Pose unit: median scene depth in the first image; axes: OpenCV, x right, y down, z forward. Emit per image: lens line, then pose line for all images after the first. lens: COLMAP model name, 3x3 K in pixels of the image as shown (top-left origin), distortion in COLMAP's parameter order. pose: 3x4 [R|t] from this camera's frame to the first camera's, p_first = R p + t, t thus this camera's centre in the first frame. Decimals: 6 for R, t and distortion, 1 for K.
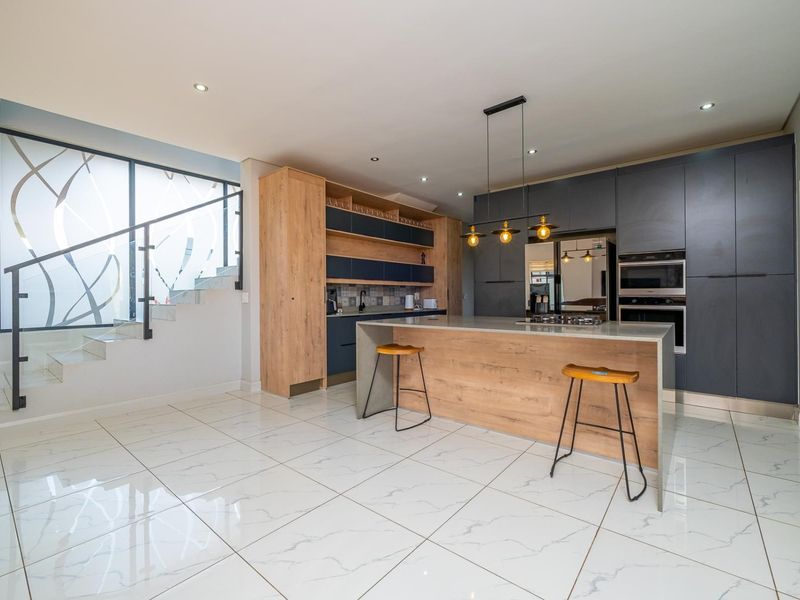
lens RADIAL K [[357.5, 0, 402.3], [0, 357.5, 296.2], [0, 0, 1]] dist [-0.002244, -0.000026]
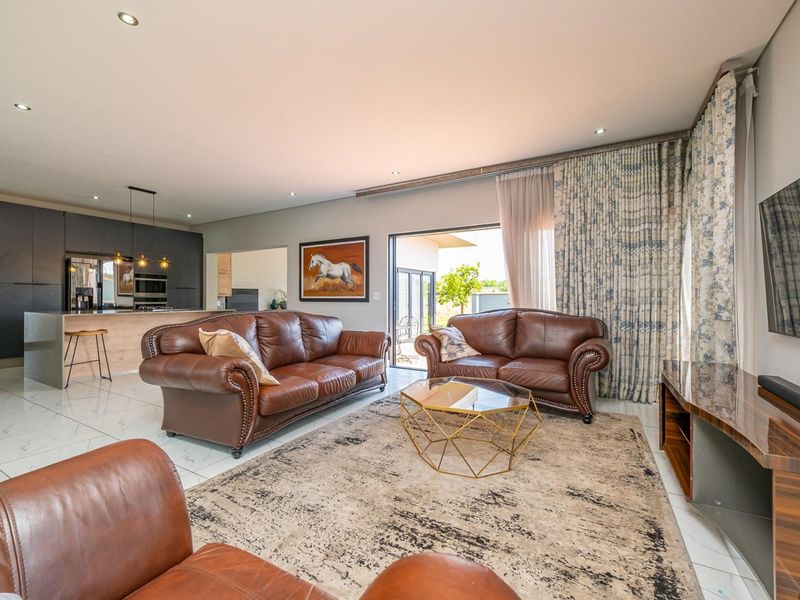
lens RADIAL K [[357.5, 0, 398.5], [0, 357.5, 299.4], [0, 0, 1]] dist [-0.002244, -0.000026]
pose [[-0.153524, 0.004021, 0.988137, -1.197679], [0.001855, 0.999991, -0.003781, 0.018741], [-0.988143, 0.001253, -0.153530, 0.001415]]
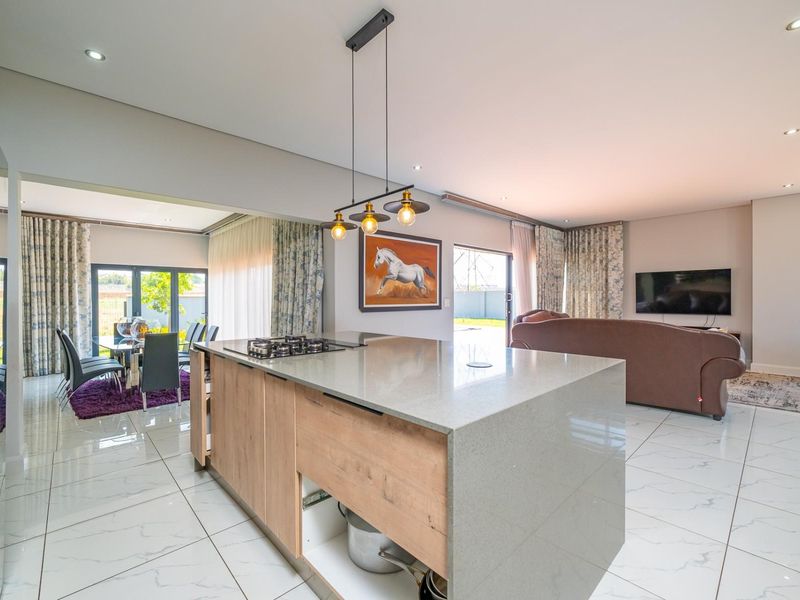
lens RADIAL K [[357.5, 0, 402.2], [0, 357.5, 300.8], [0, 0, 1]] dist [-0.002244, -0.000026]
pose [[-0.991194, 0.009954, 0.132045, 0.101179], [0.011108, 0.999906, 0.008007, -0.018852], [-0.131953, 0.009403, -0.991211, 1.187477]]
